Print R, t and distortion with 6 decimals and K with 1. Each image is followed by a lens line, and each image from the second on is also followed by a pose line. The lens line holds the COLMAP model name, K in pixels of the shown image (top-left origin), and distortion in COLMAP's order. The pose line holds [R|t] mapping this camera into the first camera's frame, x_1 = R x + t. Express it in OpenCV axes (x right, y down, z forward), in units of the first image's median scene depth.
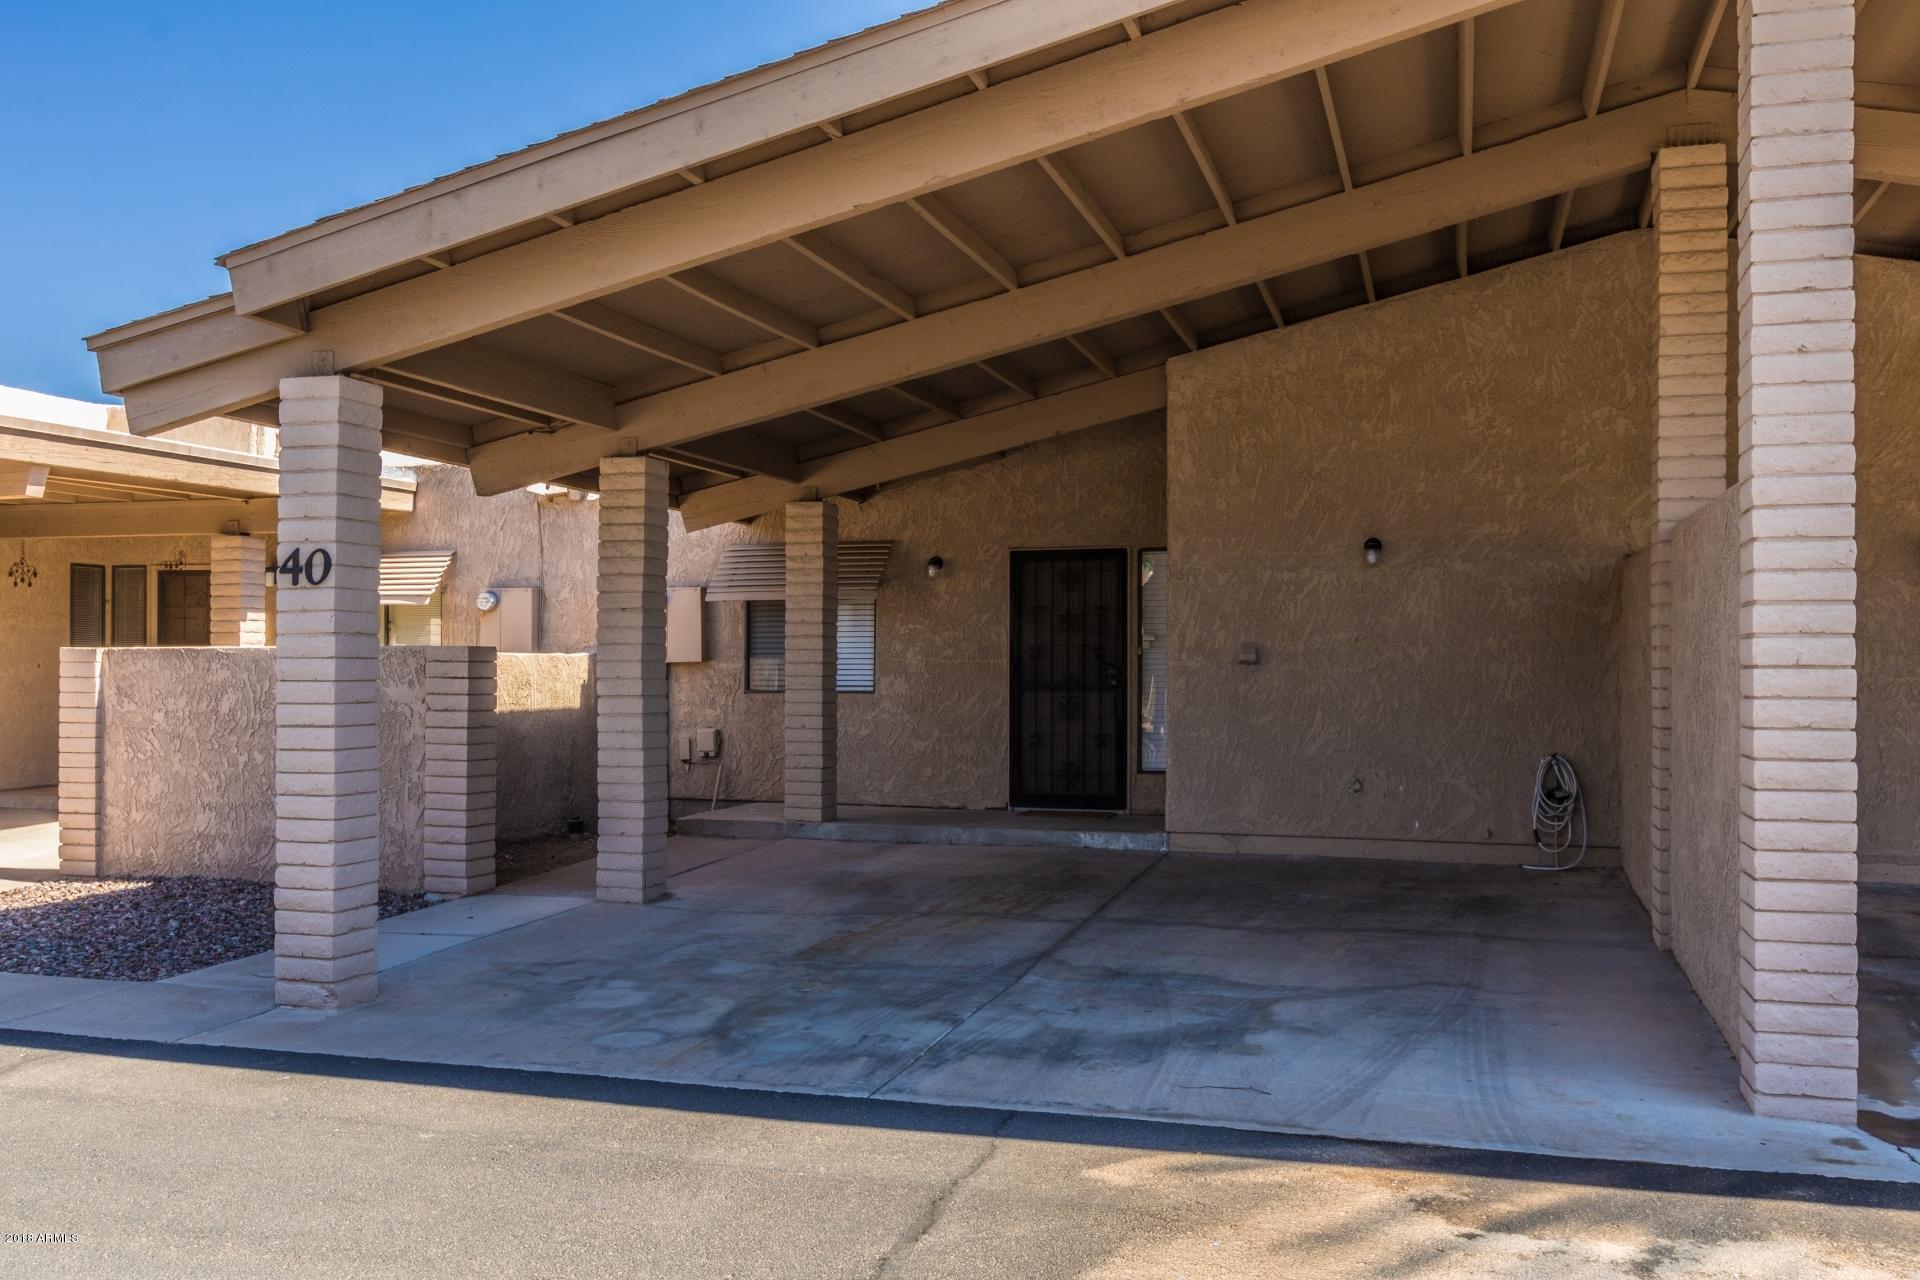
lens RADIAL K [[1681.3, 0, 953.5], [0, 1681.3, 657.7], [0, 0, 1]] dist [-0.000169, -0.002296]
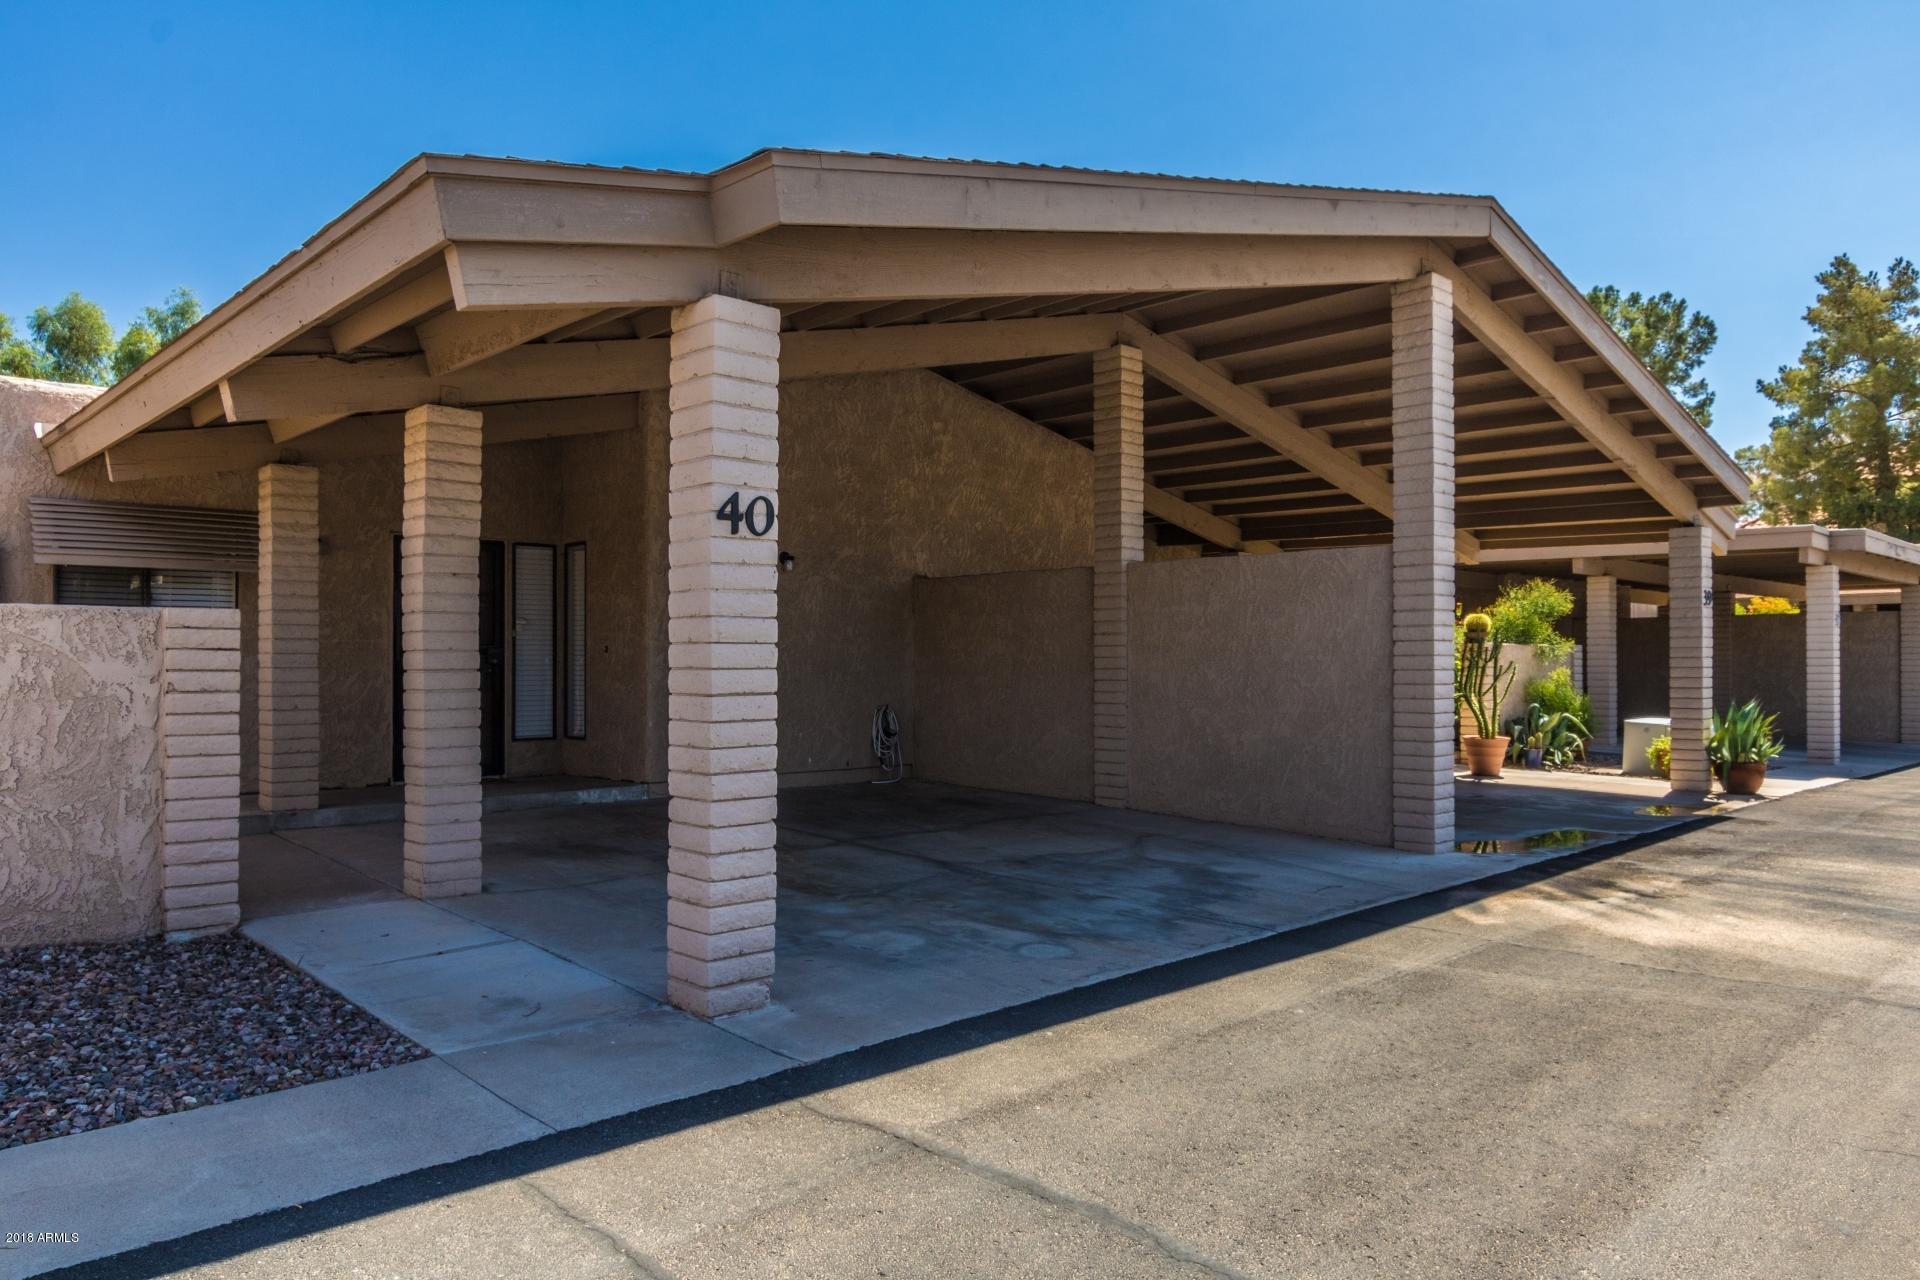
lens RADIAL K [[1314.9, 0, 953.5], [0, 1314.9, 657.1], [0, 0, 1]] dist [-0.003799, -0.001193]
pose [[0.470398, 0.001217, 0.882454, -0.661081], [-0.001927, 0.999998, -0.000352, 0.014828], [-0.882452, -0.001535, 0.470399, 0.402660]]
